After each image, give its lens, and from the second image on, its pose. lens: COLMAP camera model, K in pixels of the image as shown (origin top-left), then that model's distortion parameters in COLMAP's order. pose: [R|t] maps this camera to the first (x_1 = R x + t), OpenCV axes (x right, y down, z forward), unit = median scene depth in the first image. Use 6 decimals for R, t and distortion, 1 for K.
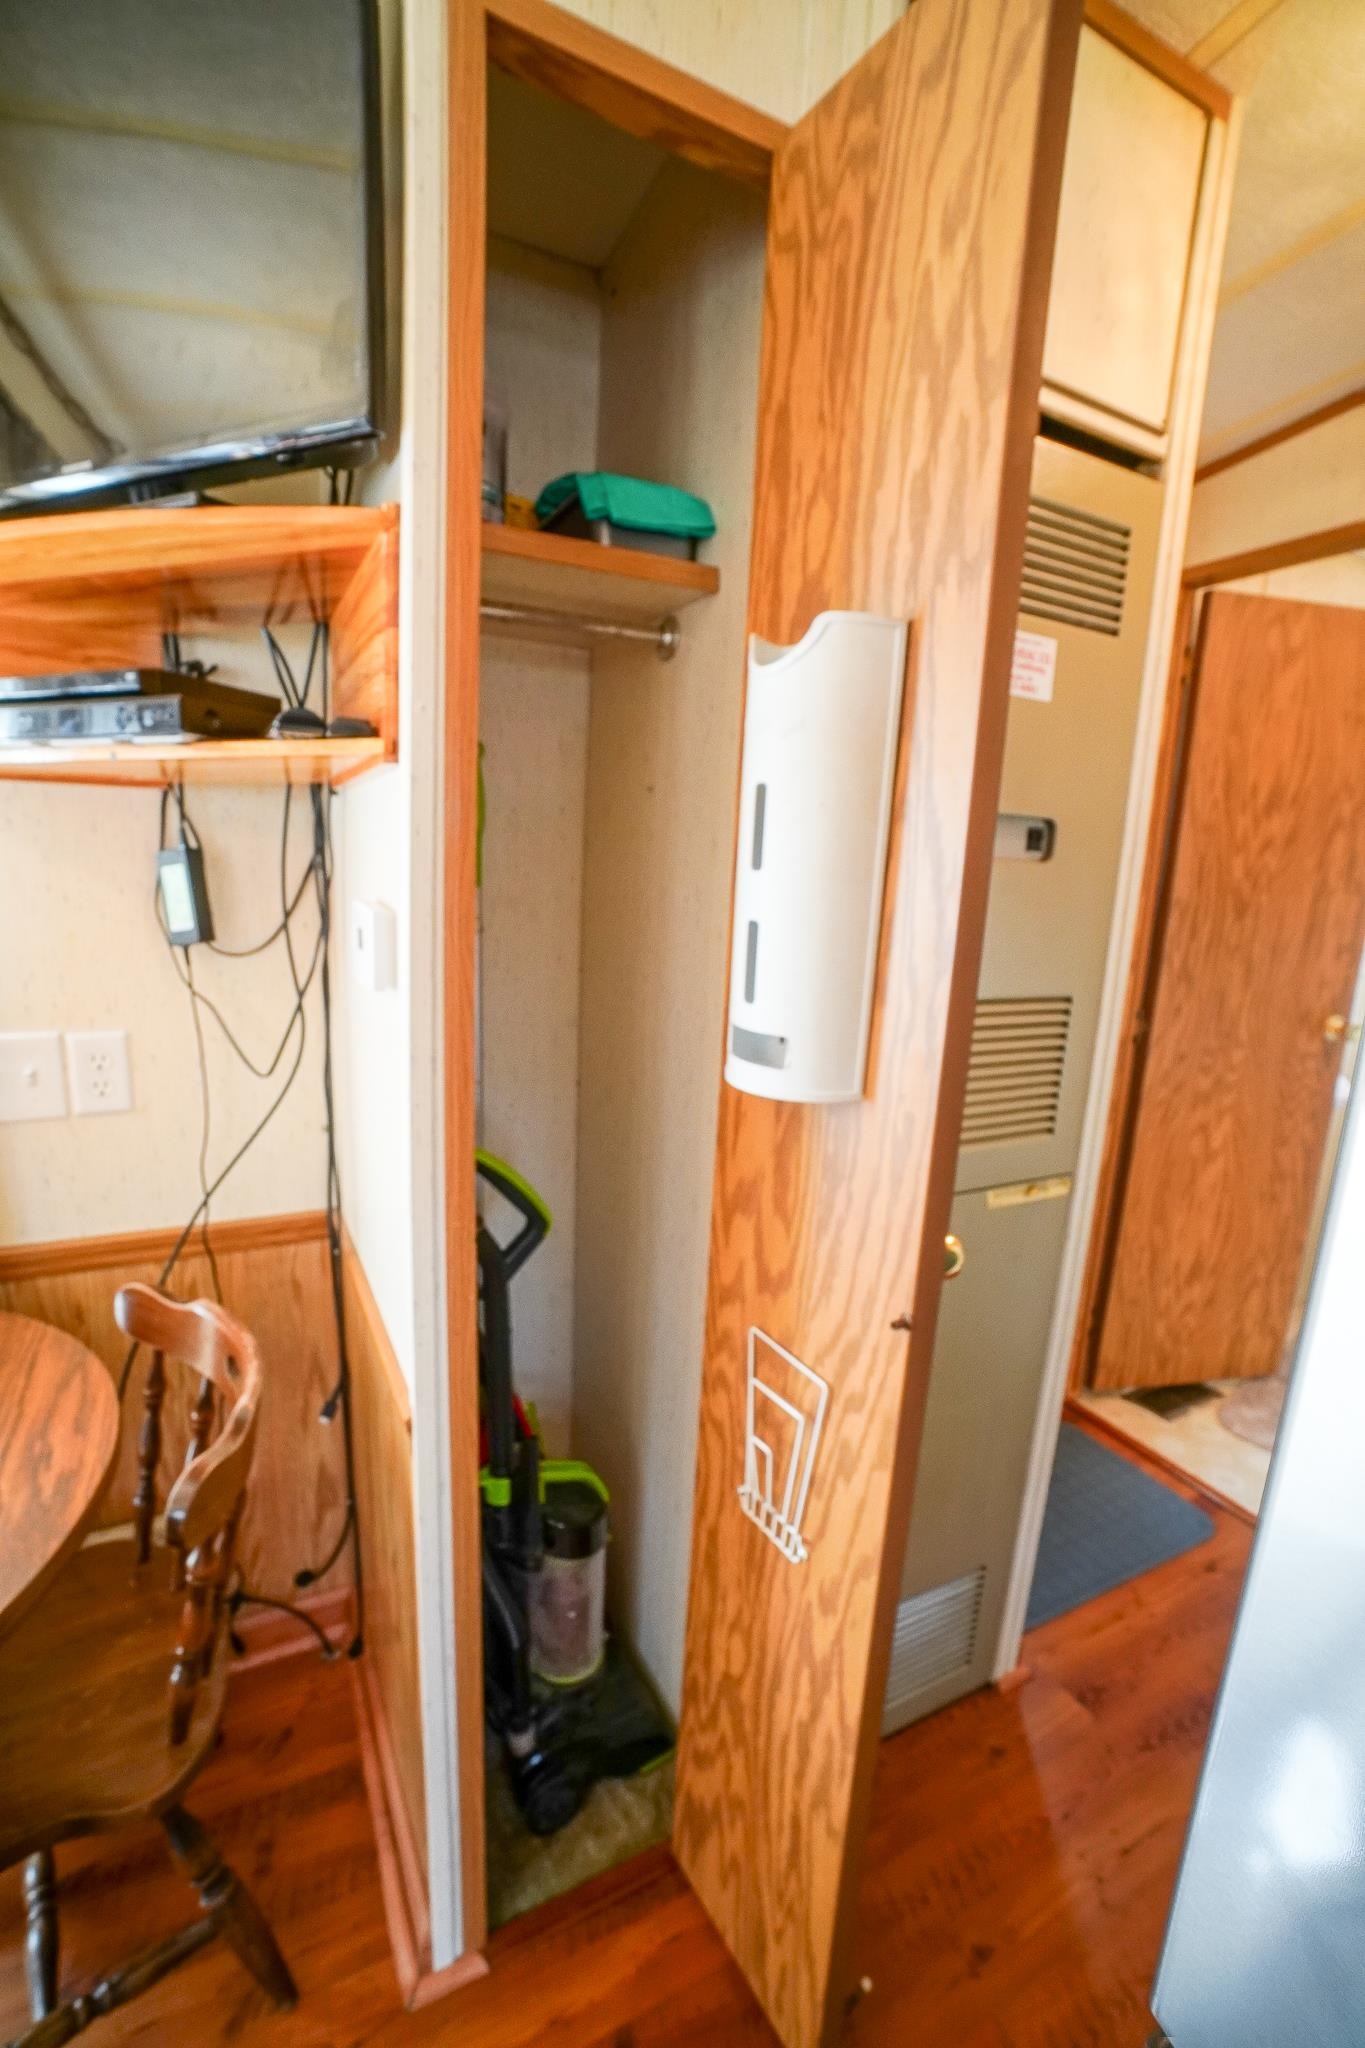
lens RADIAL K [[896.2, 0, 675.1], [0, 896.2, 1041.5], [0, 0, 1]] dist [-0.066809, 0.024267]
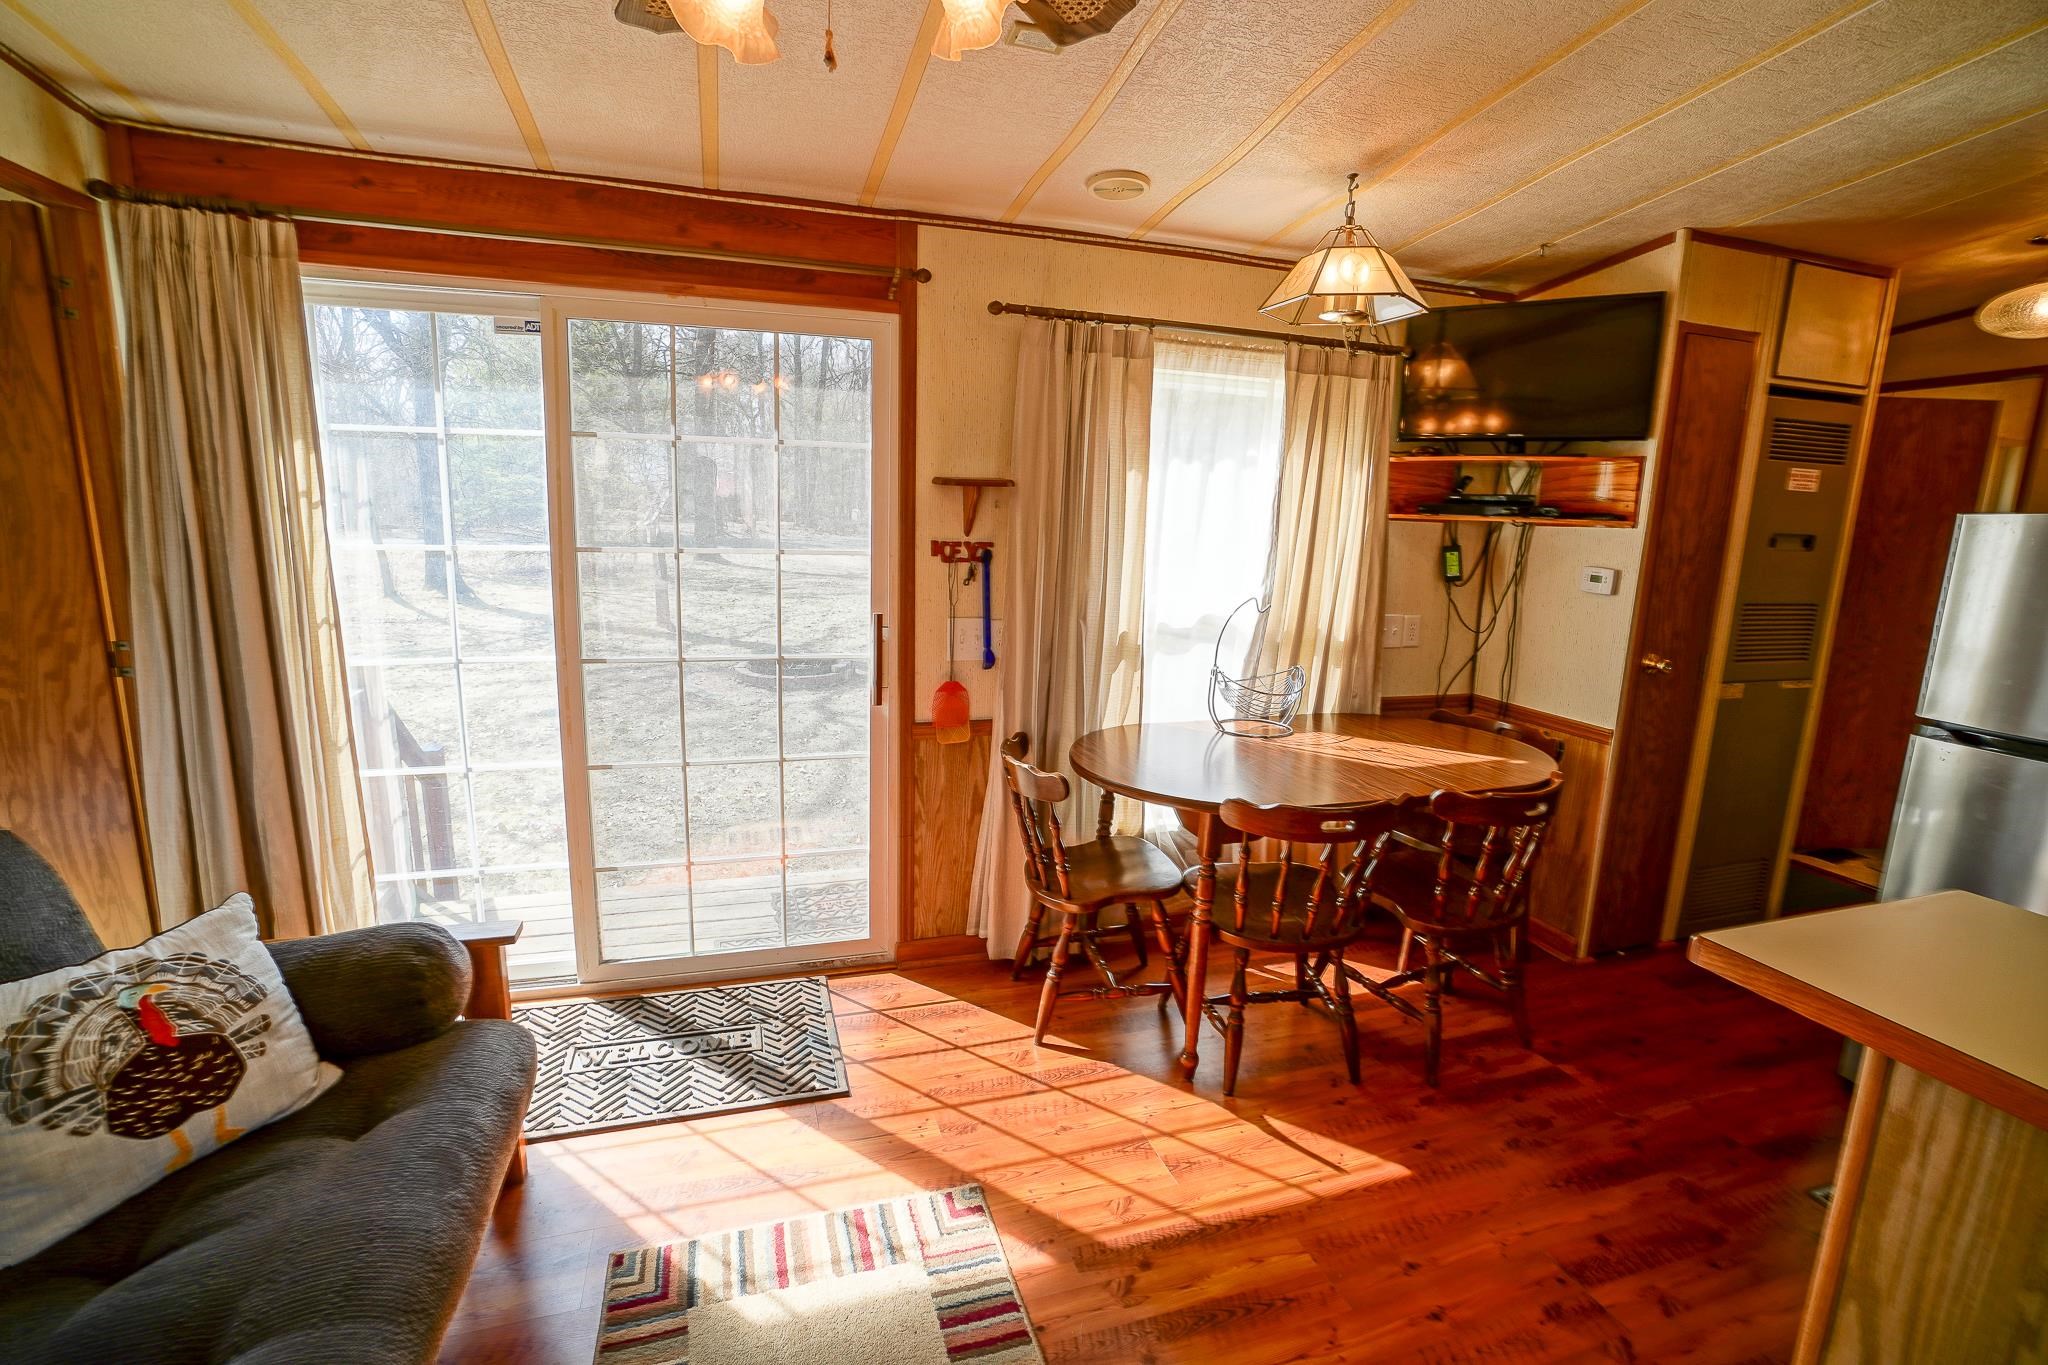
lens RADIAL K [[901.7, 0, 1003.0], [0, 901.7, 668.1], [0, 0, 1]] dist [-0.067507, 0.024620]
pose [[0.983829, 0.013348, -0.178611, -0.810269], [-0.019848, 0.999202, -0.034654, 0.153773], [0.178006, 0.037639, 0.983309, -1.064965]]
